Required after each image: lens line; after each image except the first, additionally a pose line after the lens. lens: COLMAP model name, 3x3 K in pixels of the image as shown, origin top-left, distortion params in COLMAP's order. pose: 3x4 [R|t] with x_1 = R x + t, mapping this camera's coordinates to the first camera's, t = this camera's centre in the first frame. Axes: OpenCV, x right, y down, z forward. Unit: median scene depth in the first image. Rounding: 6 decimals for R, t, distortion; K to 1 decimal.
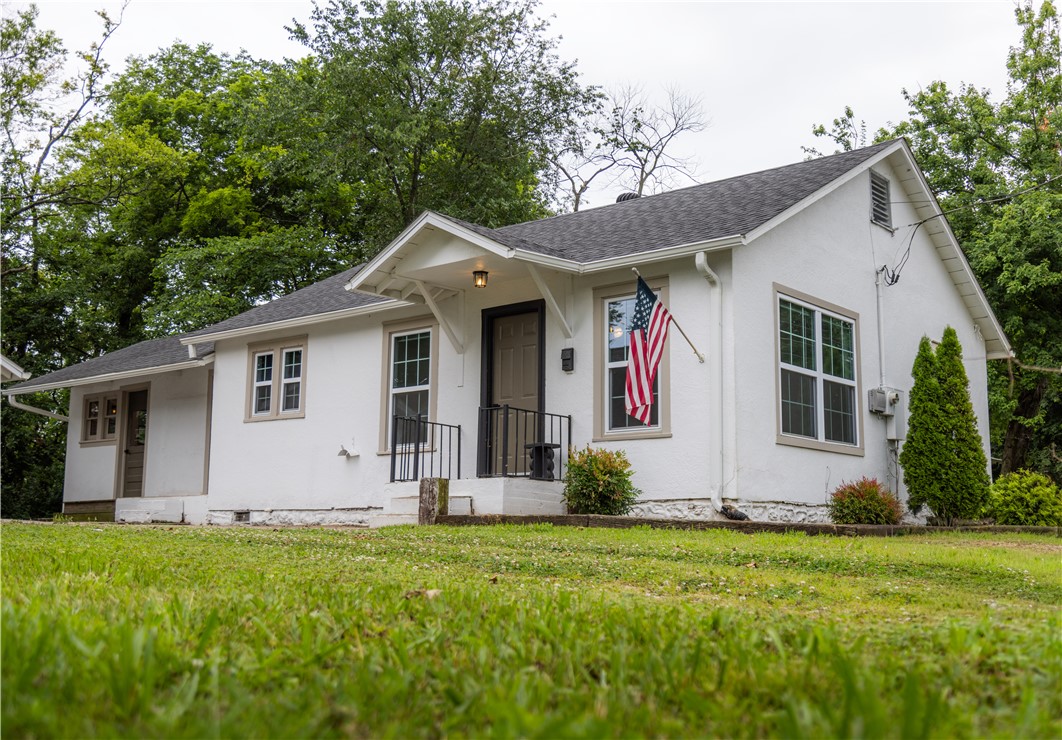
lens RADIAL K [[1118.9, 0, 557.8], [0, 1118.9, 378.6], [0, 0, 1]] dist [0.054654, 0.000000]
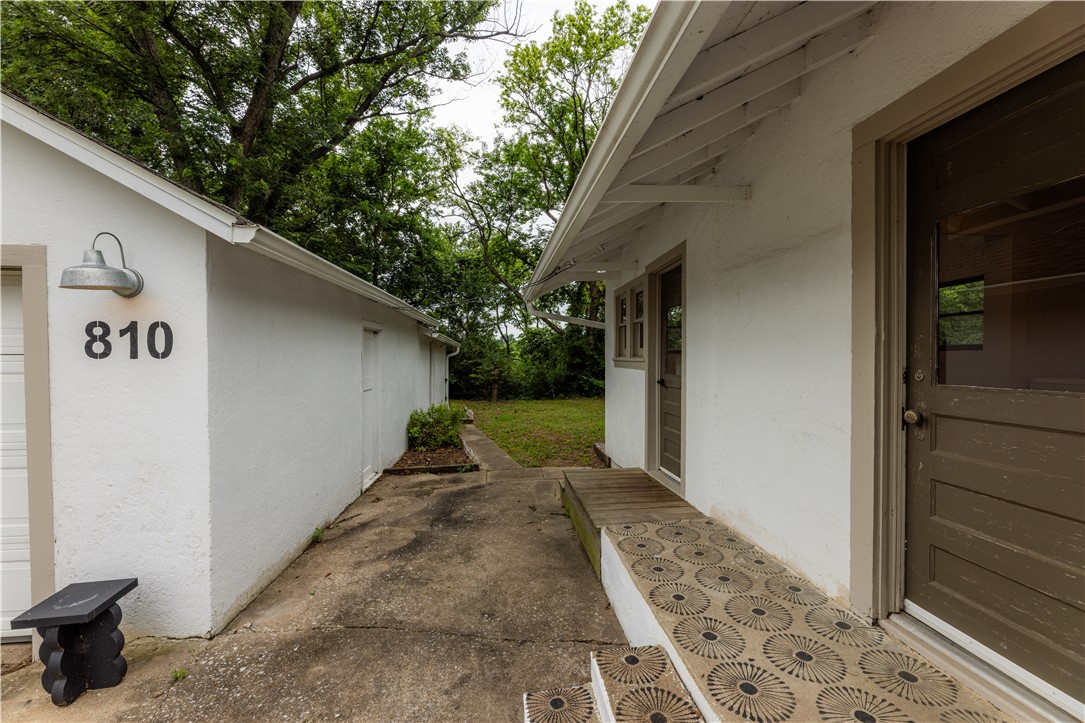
lens RADIAL K [[446.9, 0, 543.9], [0, 446.9, 361.5], [0, 0, 1]] dist [0.001857, 0.000459]
pose [[0.699531, 0.000362, -0.714602, -0.323630], [0.107991, 0.988462, 0.106214, 0.030862], [0.706396, -0.151470, 0.691420, 0.983031]]
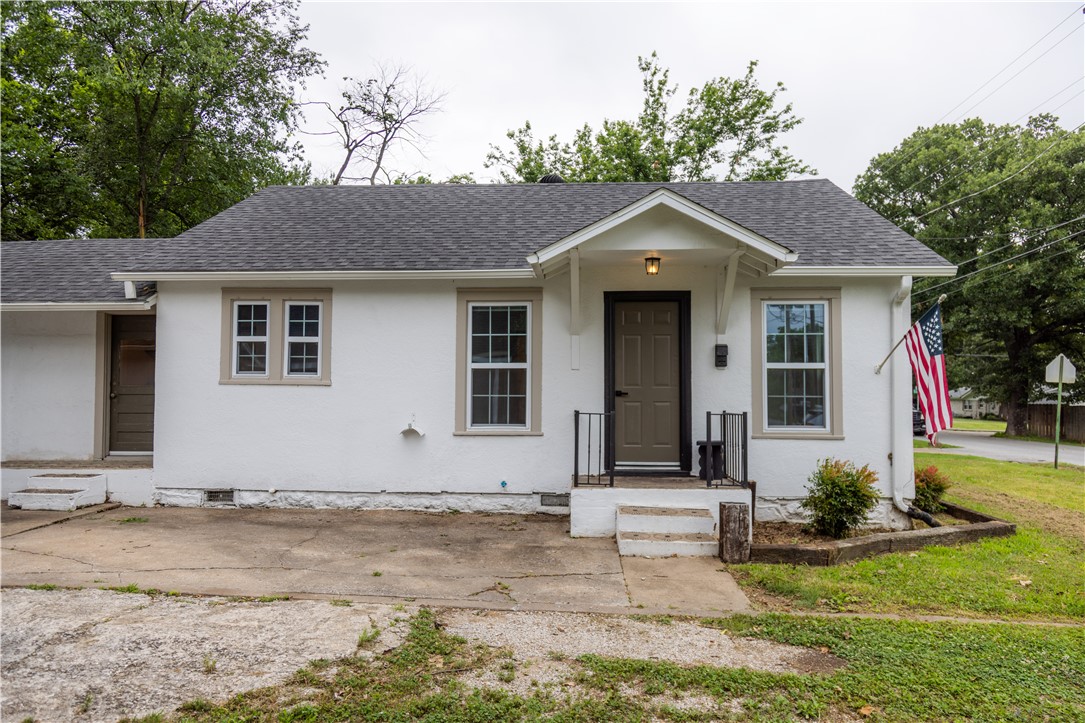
lens RADIAL K [[714.9, 0, 550.1], [0, 714.9, 364.7], [0, 0, 1]] dist [0.032605, 0.005864]
pose [[0.826154, 0.020950, 0.563055, -0.377808], [-0.081387, 0.993266, 0.082459, -0.038771], [-0.557536, -0.113949, 0.822295, 0.427412]]
